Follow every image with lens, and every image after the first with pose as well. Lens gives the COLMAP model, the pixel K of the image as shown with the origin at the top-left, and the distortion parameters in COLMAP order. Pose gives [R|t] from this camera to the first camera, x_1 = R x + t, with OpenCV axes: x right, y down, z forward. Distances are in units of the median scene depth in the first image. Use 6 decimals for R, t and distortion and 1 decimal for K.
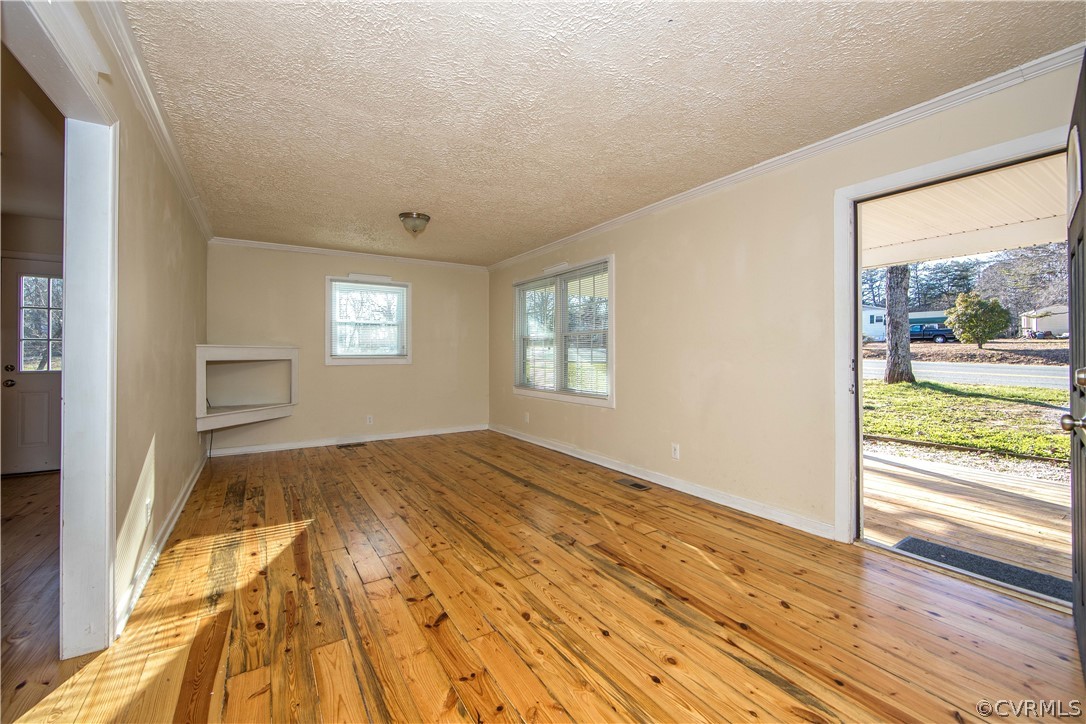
lens RADIAL K [[445.0, 0, 545.6], [0, 445.0, 350.0], [0, 0, 1]] dist [-0.013131, 0.000496]
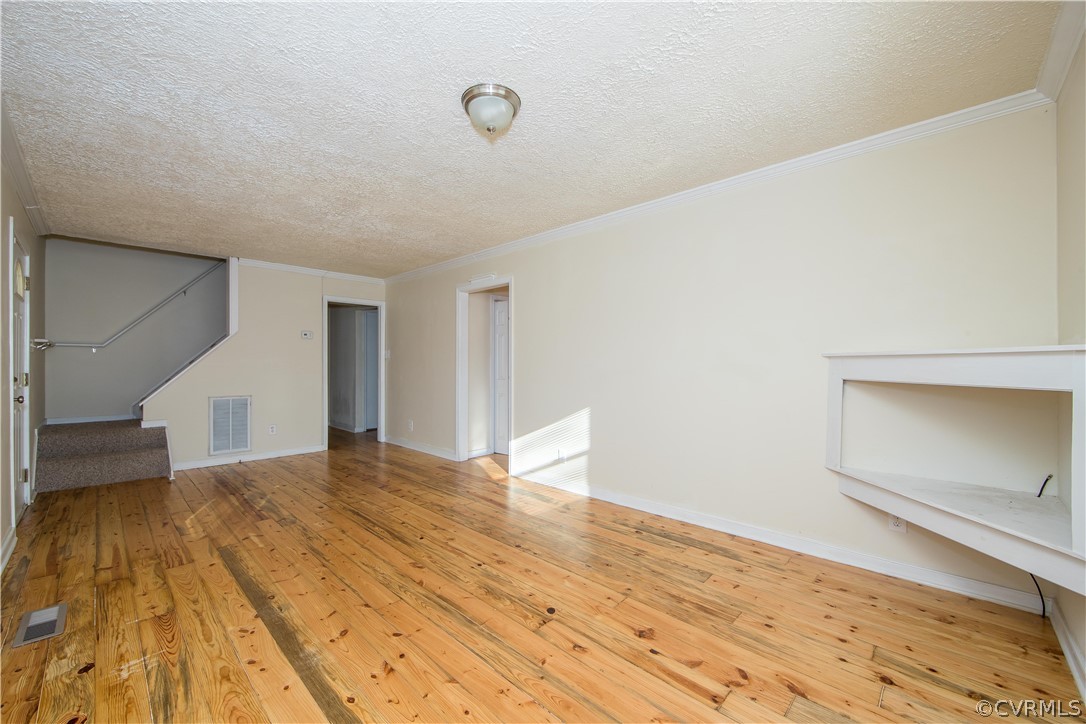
lens RADIAL K [[429.8, 0, 546.5], [0, 429.8, 361.2], [0, 0, 1]] dist [-0.012832, 0.000756]
pose [[-0.971418, 0.000278, -0.237376, -0.247140], [0.003581, 0.999903, -0.013482, 0.005030], [0.237349, -0.013946, -0.971324, 1.541020]]
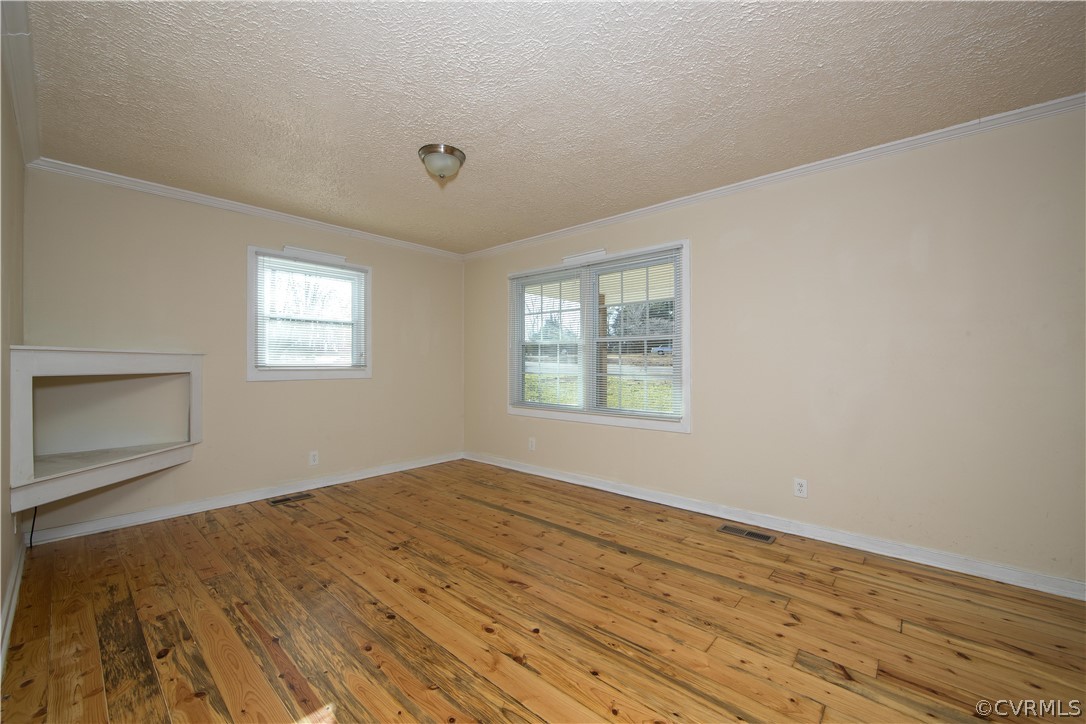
lens RADIAL K [[429.8, 0, 546.5], [0, 429.8, 361.2], [0, 0, 1]] dist [-0.012832, 0.000756]
pose [[0.961537, 0.004419, 0.274640, -0.330274], [-0.005582, 0.999978, 0.003452, 0.000421], [-0.274619, -0.004852, 0.961541, 0.360245]]
